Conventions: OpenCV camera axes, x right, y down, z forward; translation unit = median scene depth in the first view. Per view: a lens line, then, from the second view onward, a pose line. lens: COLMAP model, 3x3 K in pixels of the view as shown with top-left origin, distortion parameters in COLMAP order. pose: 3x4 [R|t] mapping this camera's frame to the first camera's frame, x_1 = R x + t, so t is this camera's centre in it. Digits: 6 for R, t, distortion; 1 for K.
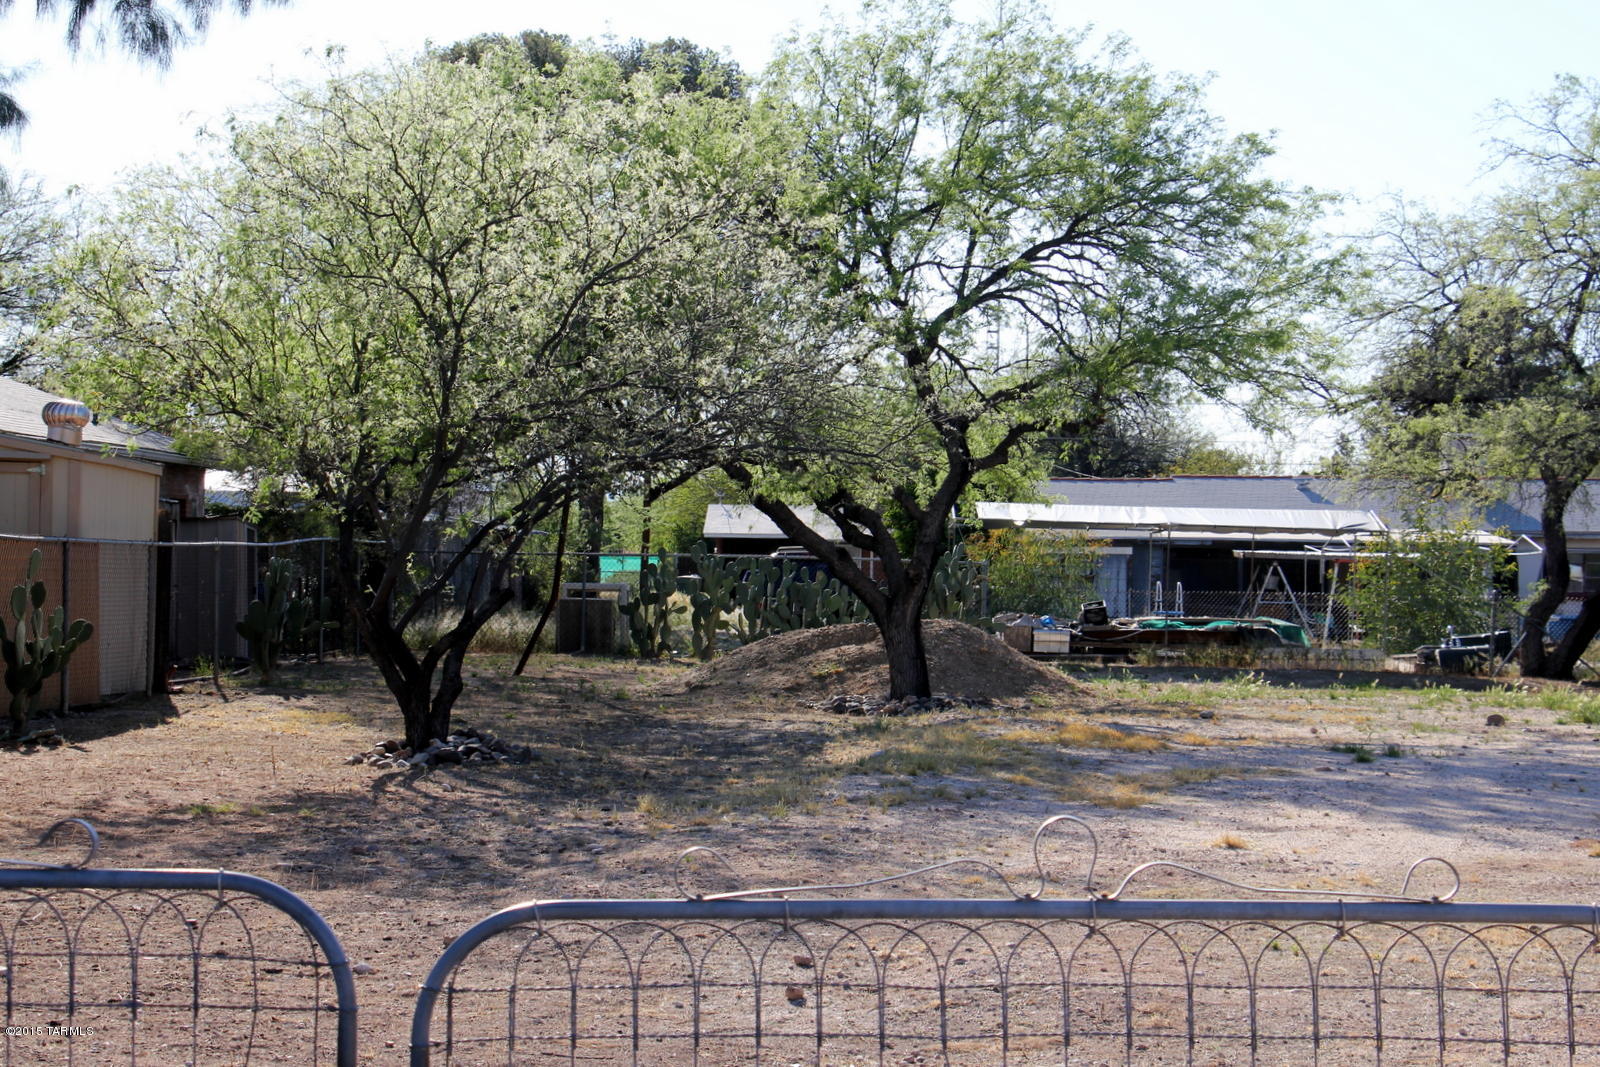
lens RADIAL K [[3189.7, 0, 767.3], [0, 3189.7, 536.5], [0, 0, 1]] dist [0.138835, 0.045196]
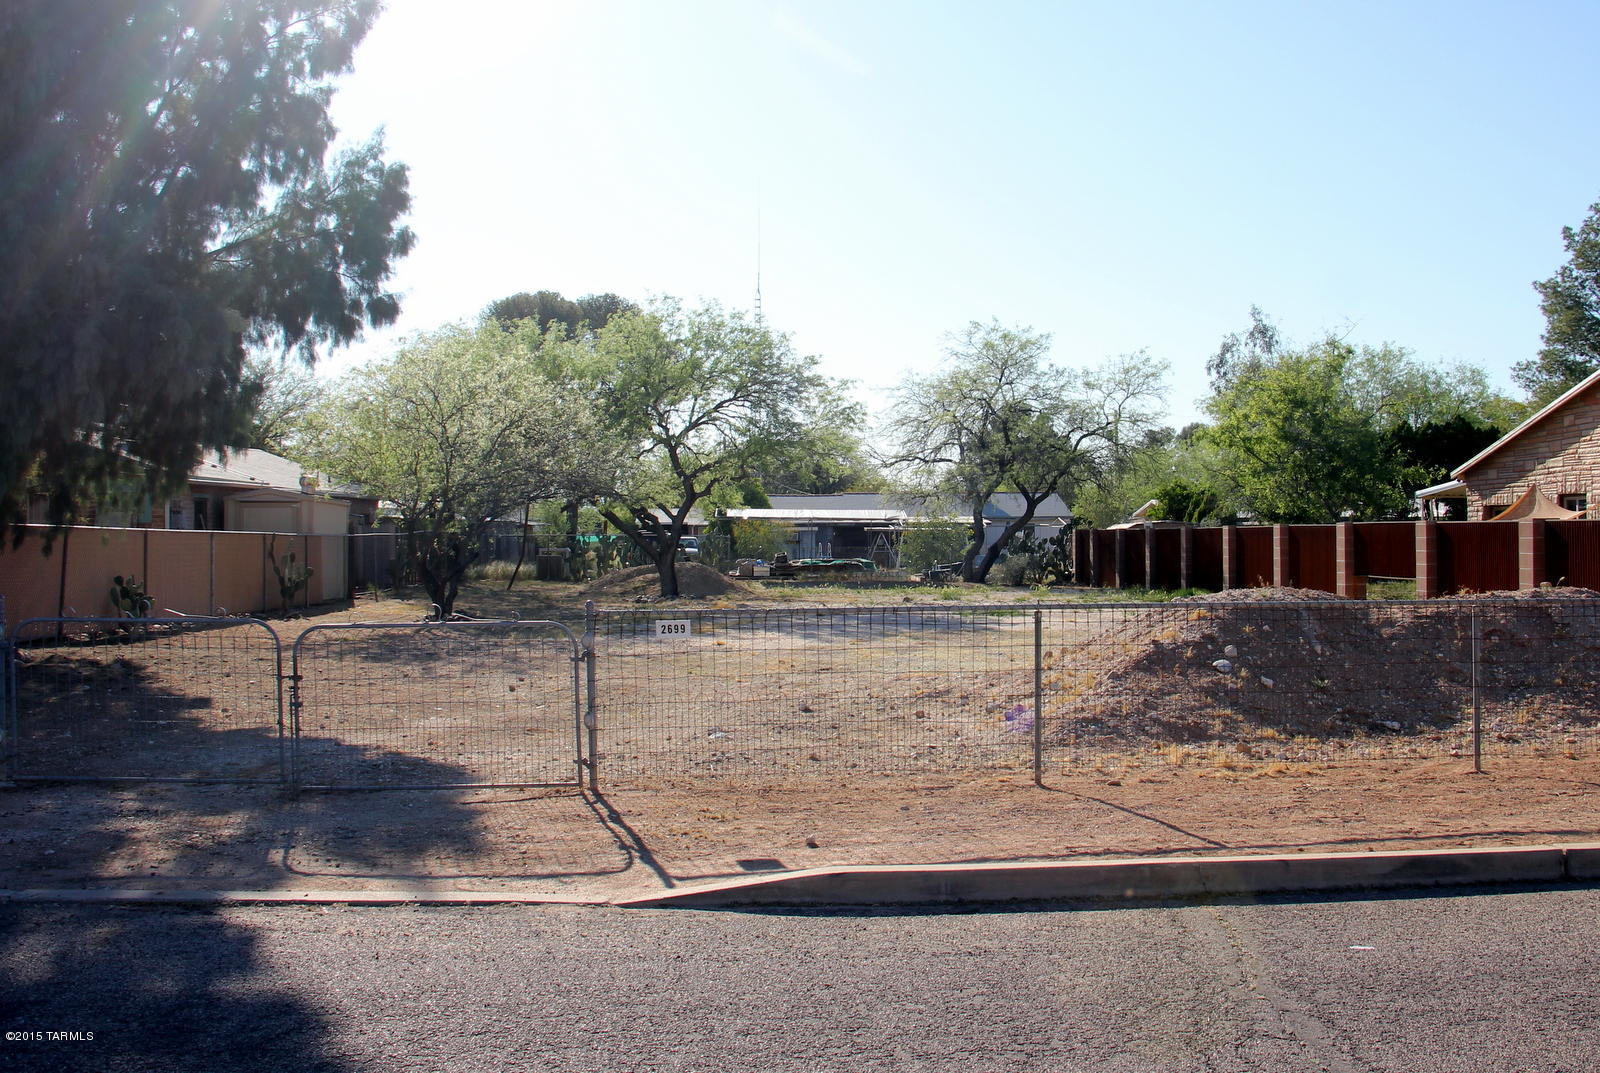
lens RADIAL K [[1586.0, 0, 800.6], [0, 1586.0, 501.3], [0, 0, 1]] dist [-0.179762, -0.001707]
pose [[0.997339, -0.016310, 0.071055, 0.057279], [0.017206, 0.999780, -0.012002, -0.003141], [-0.070844, 0.013193, 0.997400, -0.159348]]
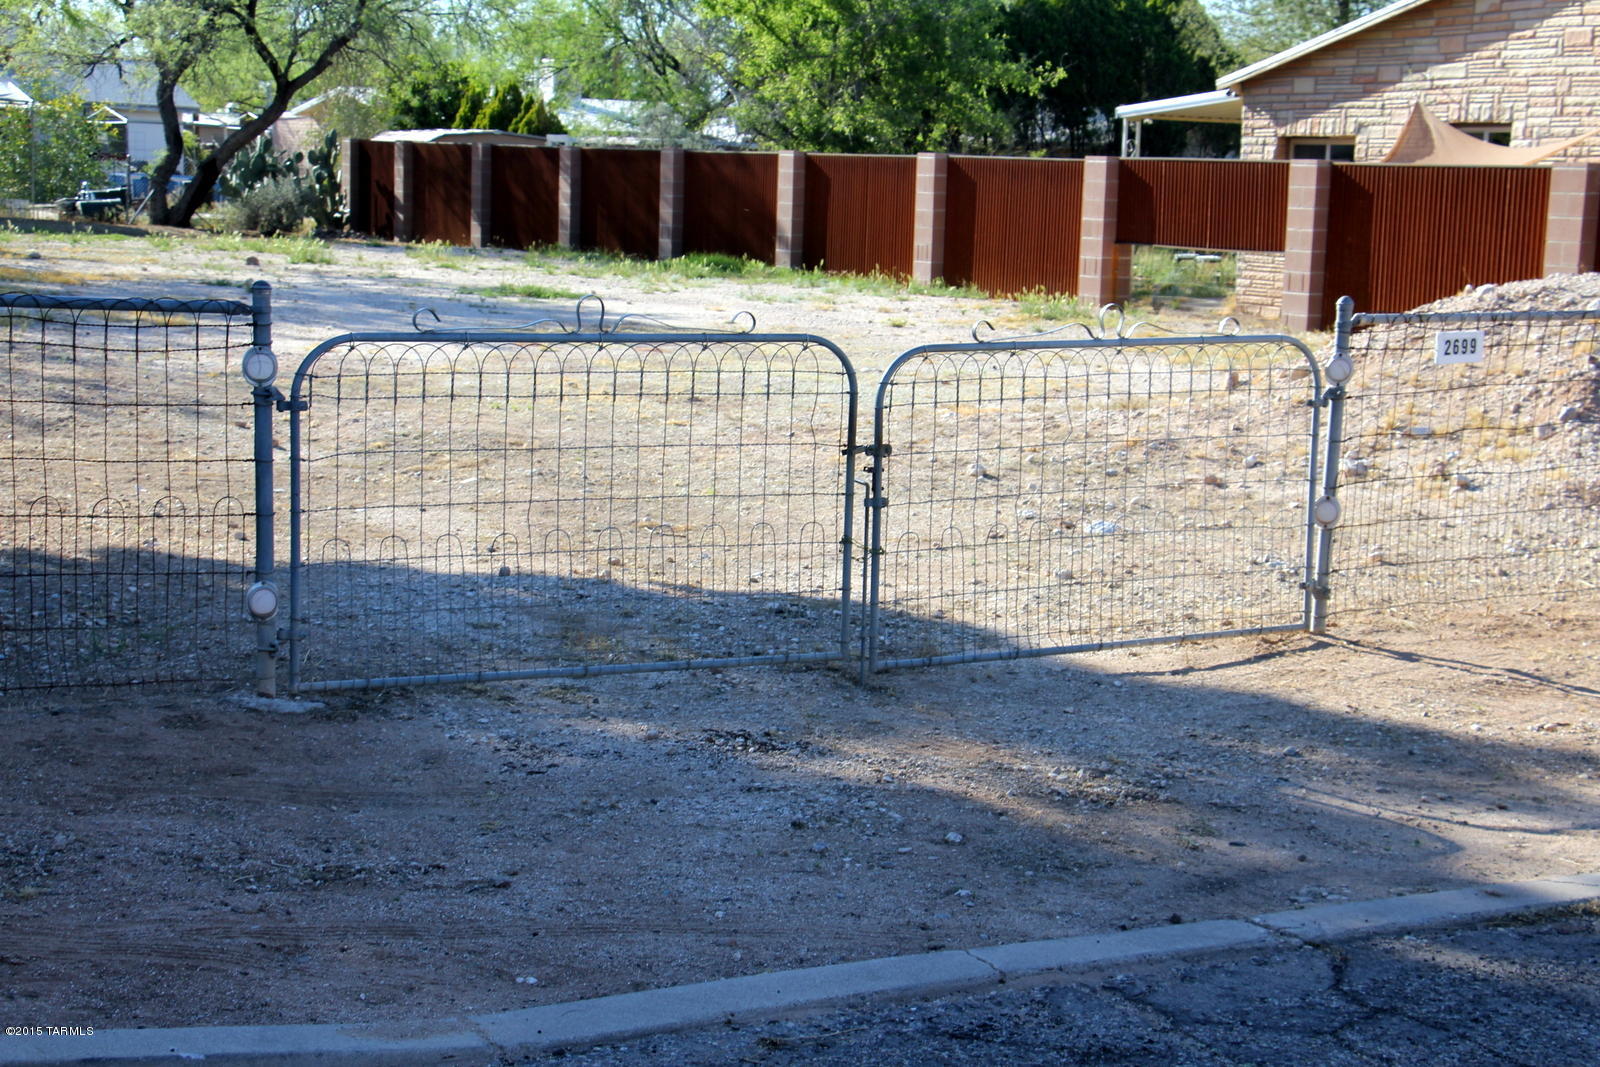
lens RADIAL K [[2691.4, 0, 800.3], [0, 2691.4, 555.8], [0, 0, 1]] dist [0.043702, 1.168869]
pose [[0.857395, -0.060167, 0.511130, -0.142934], [-0.025179, 0.987050, 0.158425, -0.005244], [-0.514043, -0.148702, 0.844777, -0.078295]]
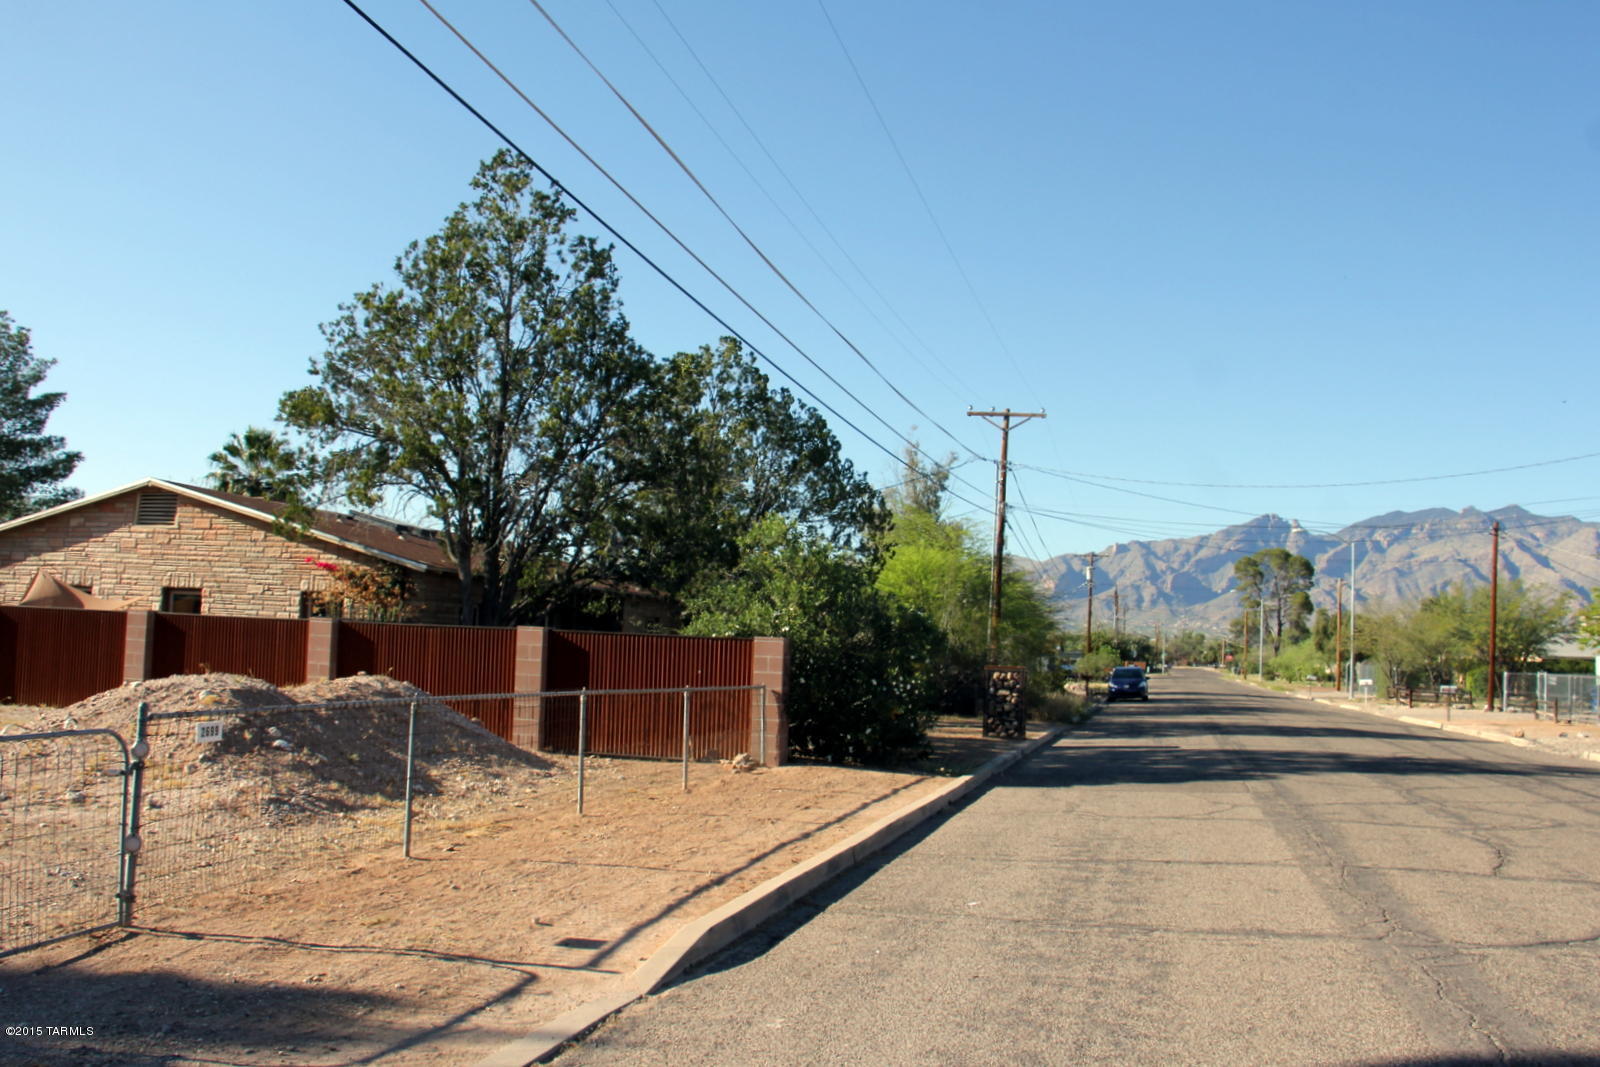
lens RADIAL K [[1345.6, 0, 800.3], [0, 1345.6, 556.5], [0, 0, 1]] dist [-0.181430, 0.156205]
pose [[0.237610, 0.062944, 0.969319, -0.126859], [-0.046692, 0.997485, -0.053327, -0.005690], [-0.970238, -0.032589, 0.239951, -0.019948]]
